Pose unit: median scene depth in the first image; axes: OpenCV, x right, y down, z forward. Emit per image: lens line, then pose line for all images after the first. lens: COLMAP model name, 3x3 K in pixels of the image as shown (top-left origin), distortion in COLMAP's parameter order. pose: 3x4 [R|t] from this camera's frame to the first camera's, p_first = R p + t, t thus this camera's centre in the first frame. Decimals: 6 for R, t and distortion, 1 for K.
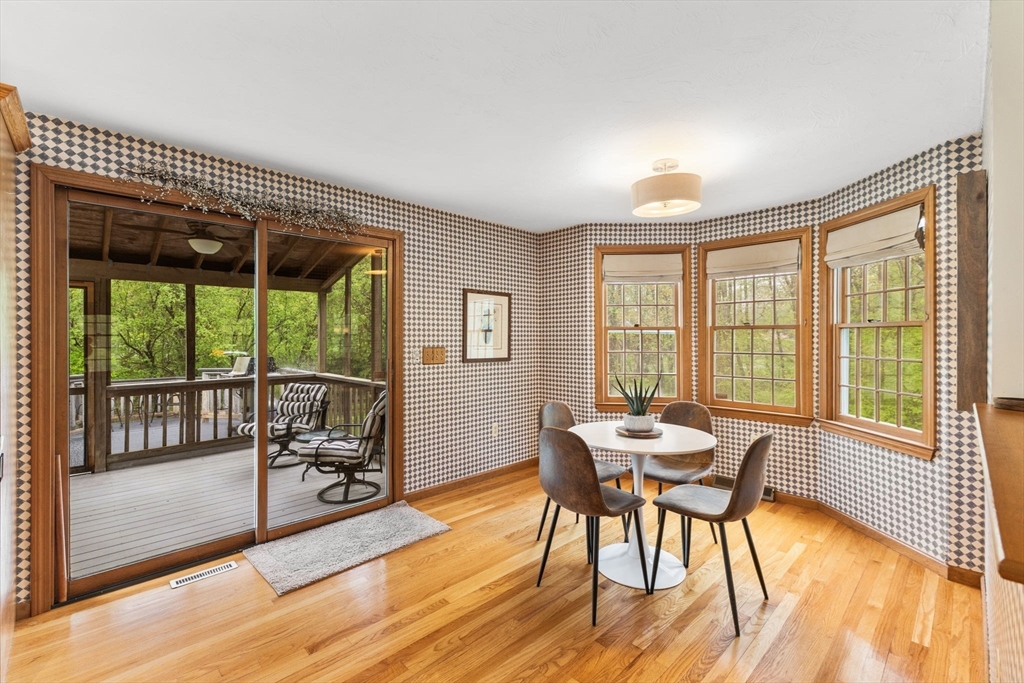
lens RADIAL K [[441.9, 0, 513.6], [0, 441.9, 335.9], [0, 0, 1]] dist [0.008069, -0.000776]
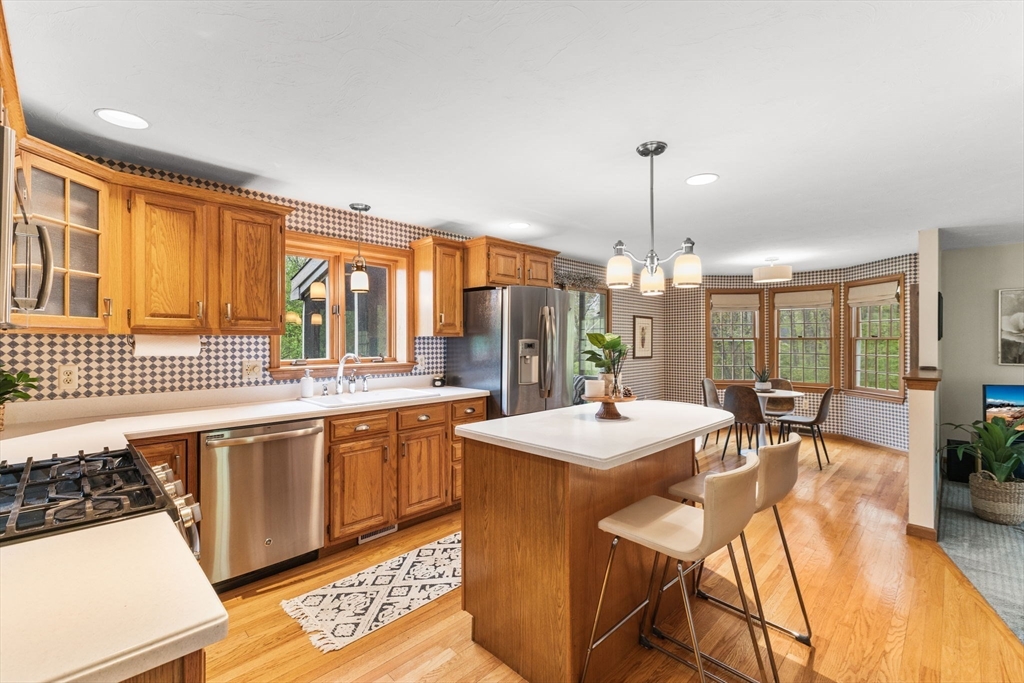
lens RADIAL K [[441.9, 0, 511.7], [0, 441.9, 334.8], [0, 0, 1]] dist [0.008069, -0.000776]
pose [[0.999713, 0.001649, 0.023879, -0.657300], [-0.001381, 0.999936, -0.011251, -0.013260], [-0.023896, 0.011215, 0.999652, -0.720965]]
